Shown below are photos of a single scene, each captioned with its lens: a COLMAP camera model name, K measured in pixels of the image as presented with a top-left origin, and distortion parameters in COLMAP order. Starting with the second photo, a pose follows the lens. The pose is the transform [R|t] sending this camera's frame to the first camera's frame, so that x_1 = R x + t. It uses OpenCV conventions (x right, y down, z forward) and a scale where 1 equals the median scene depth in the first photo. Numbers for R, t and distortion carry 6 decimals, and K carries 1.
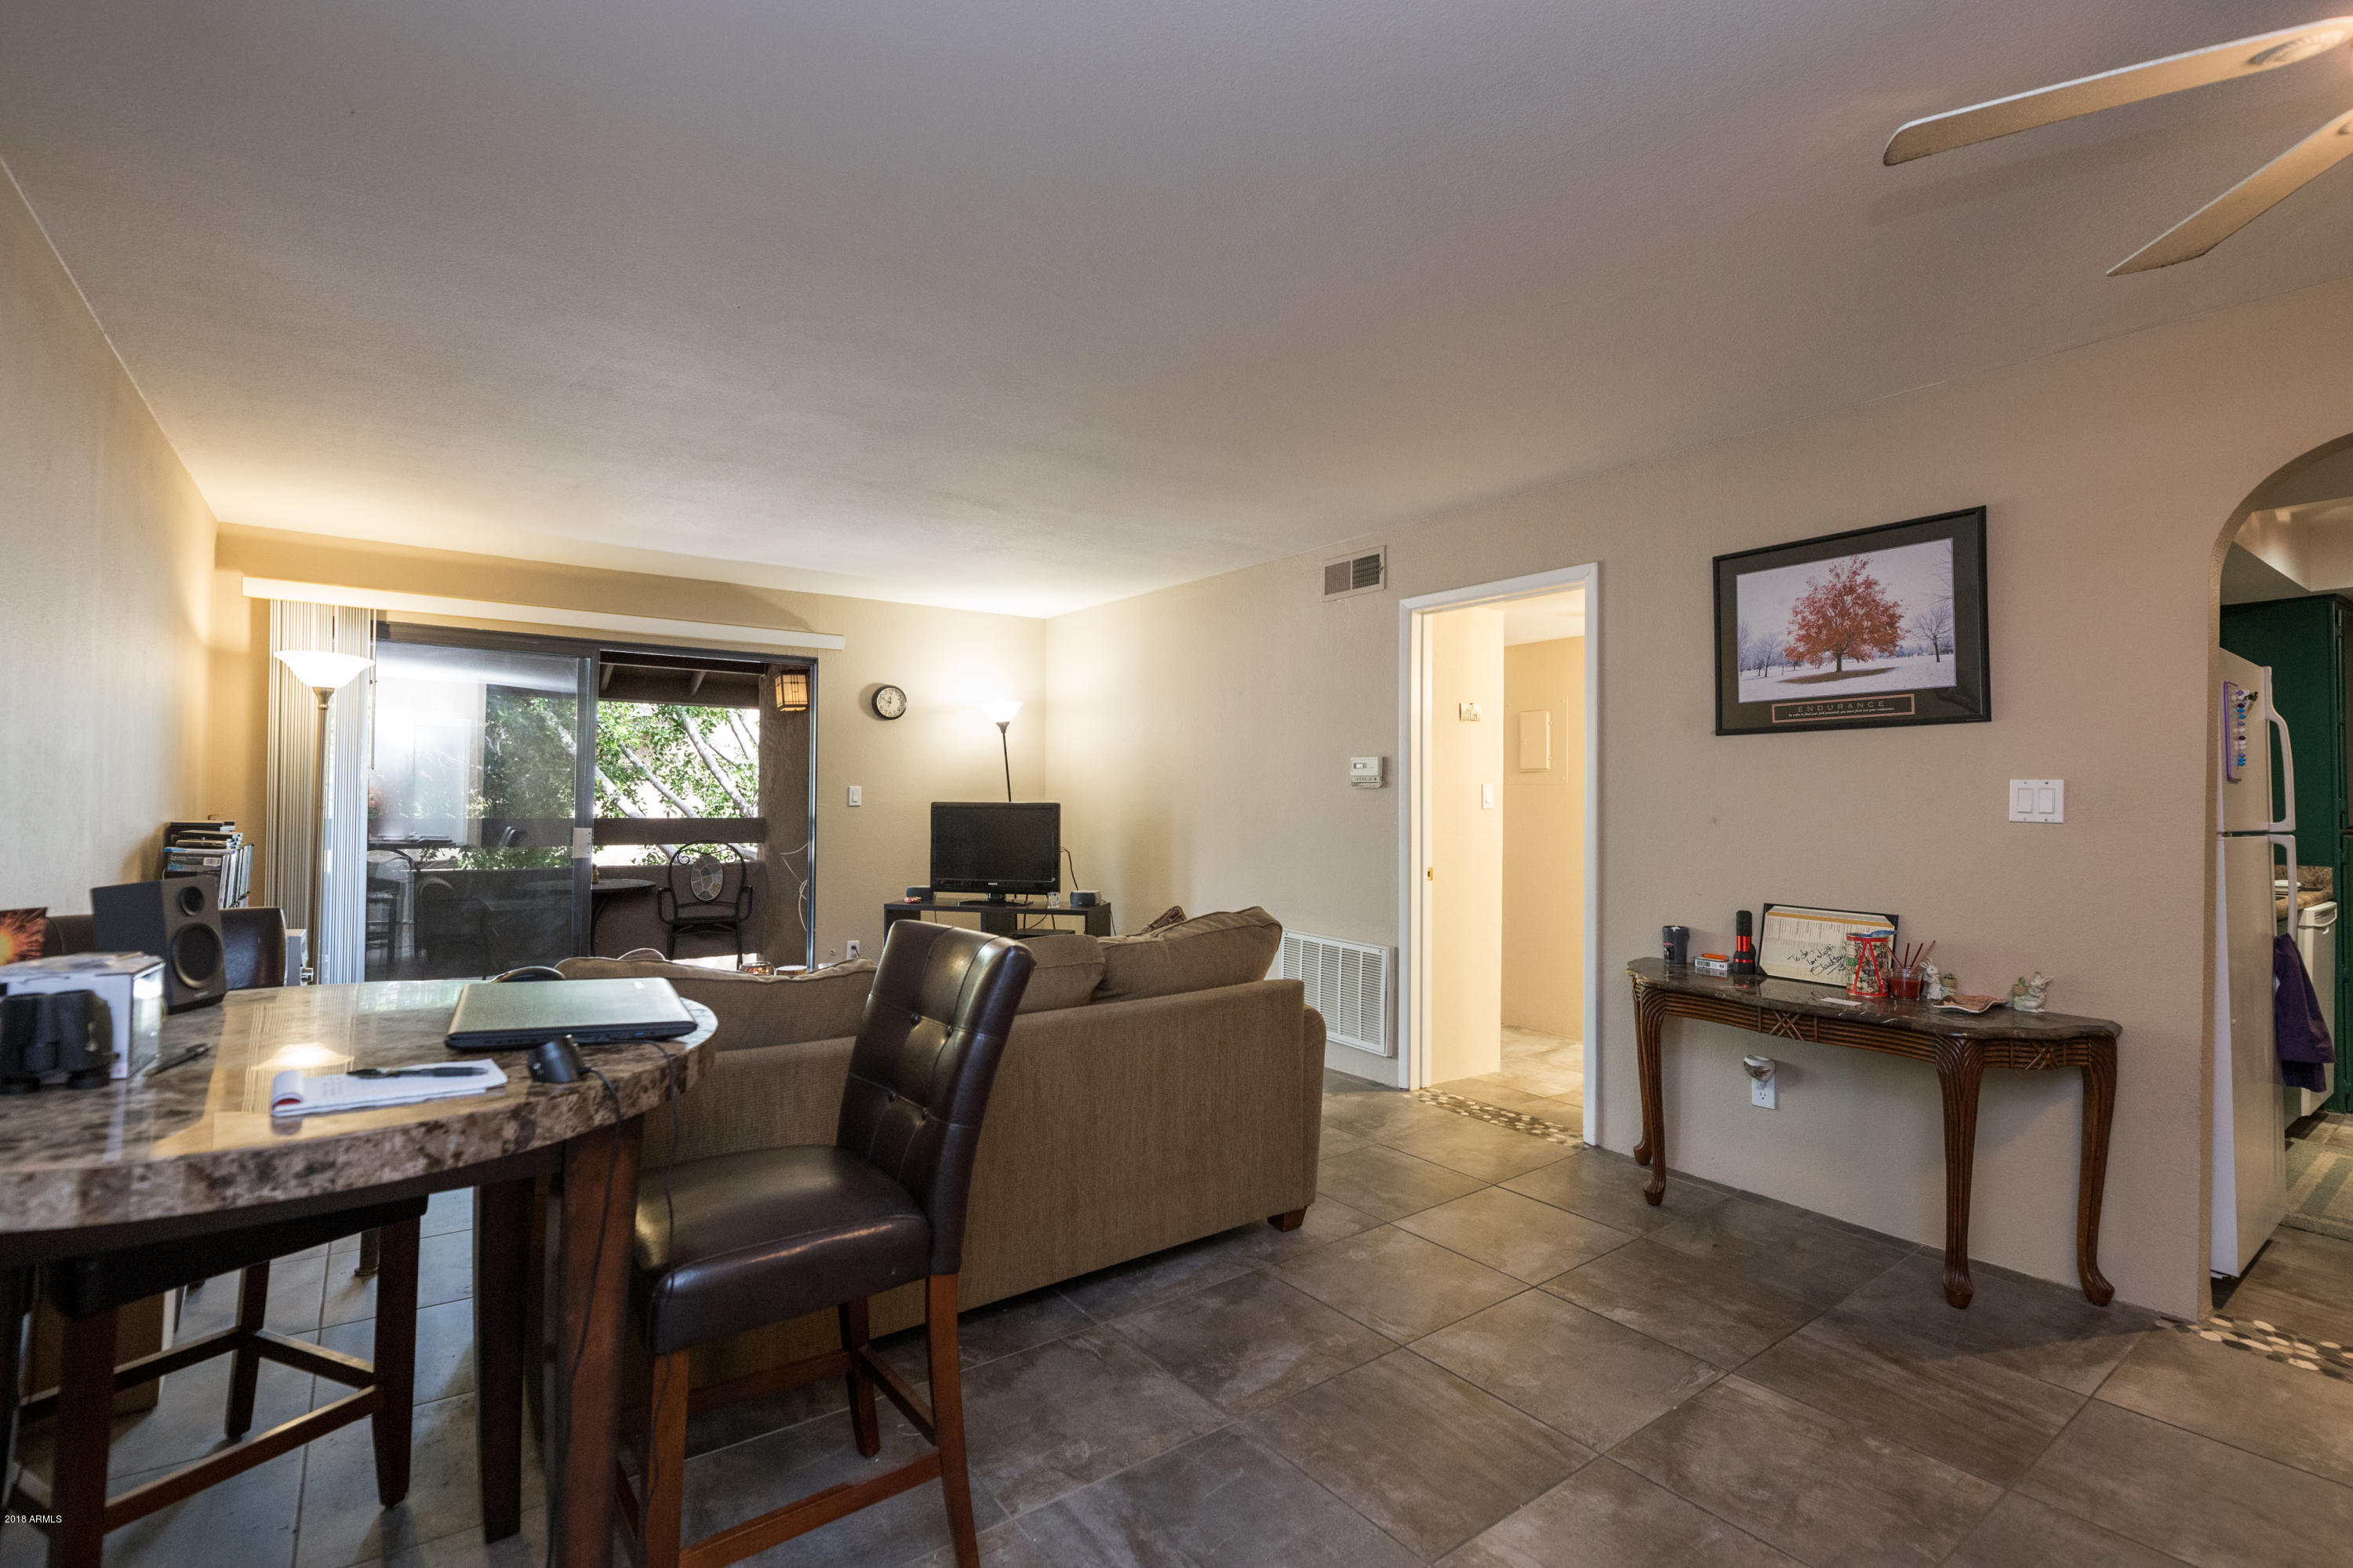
lens RADIAL K [[1049.9, 0, 1170.3], [0, 1049.9, 773.1], [0, 0, 1]] dist [-0.000750, -0.000144]
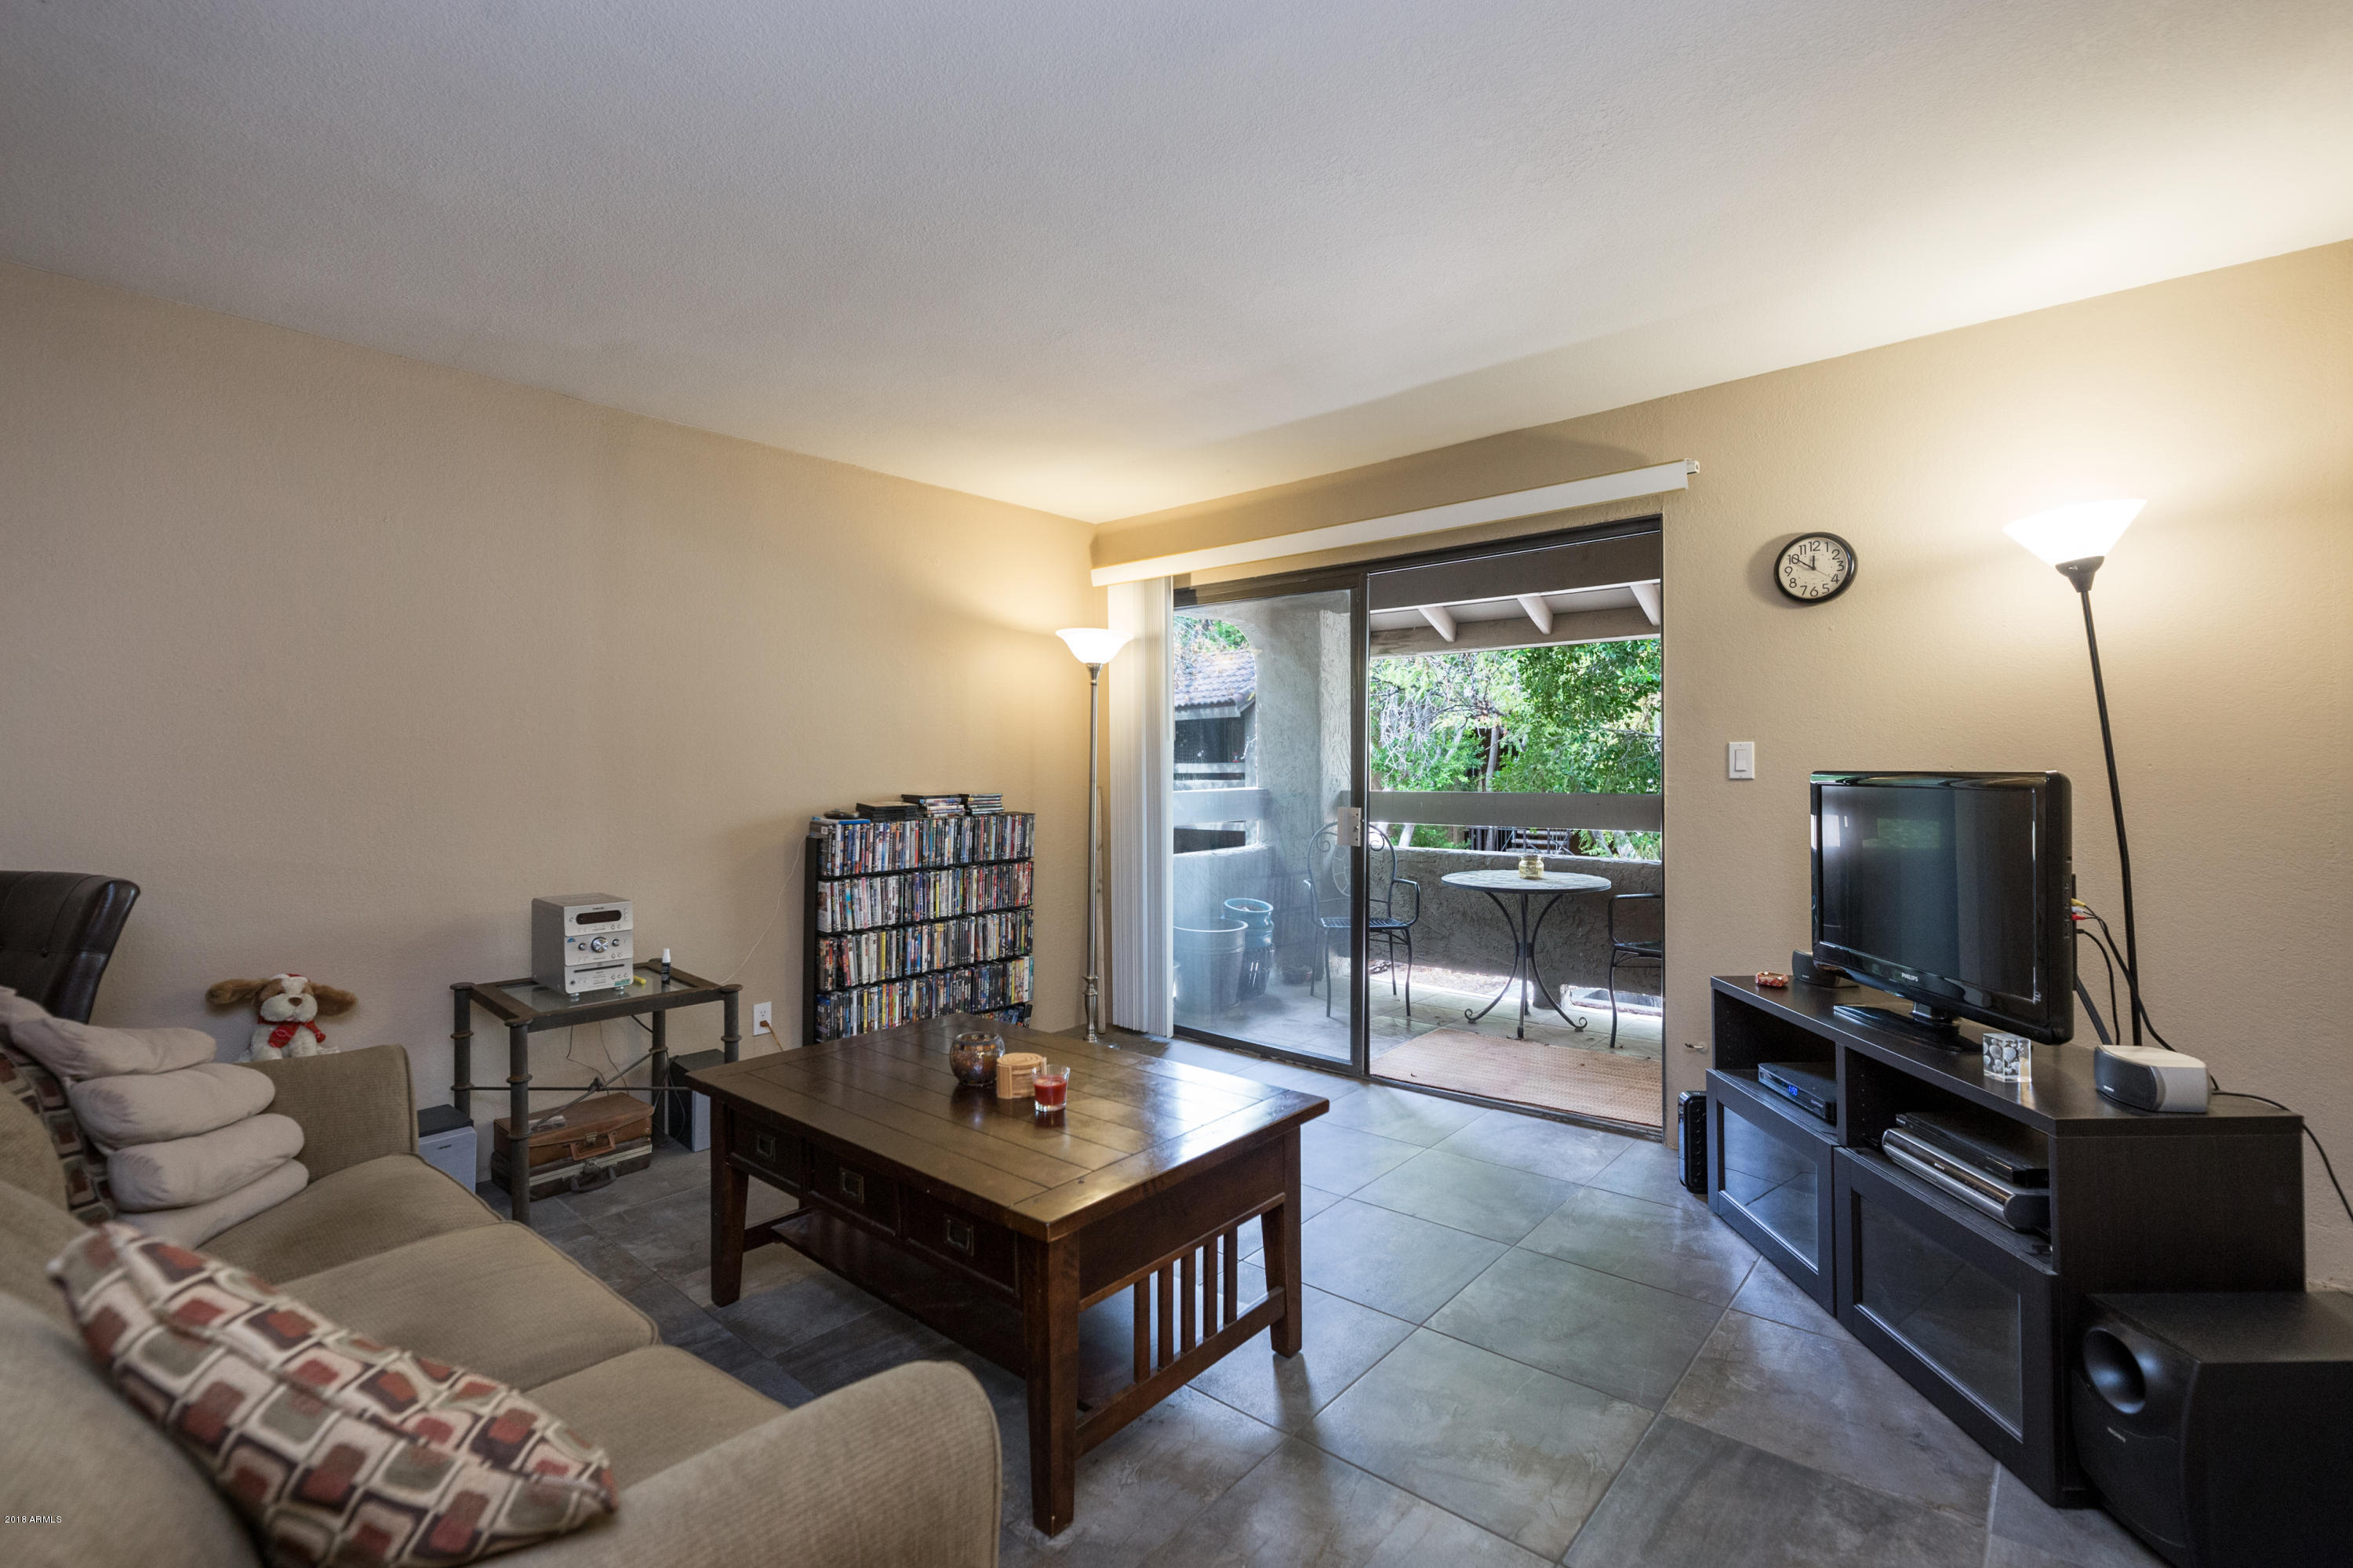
lens RADIAL K [[1049.9, 0, 1170.3], [0, 1049.9, 773.1], [0, 0, 1]] dist [-0.000750, -0.000144]
pose [[0.221459, -0.006384, -0.975149, 0.156030], [0.032552, 0.999470, 0.000849, 0.020624], [0.974626, -0.031931, 0.221549, 0.613550]]
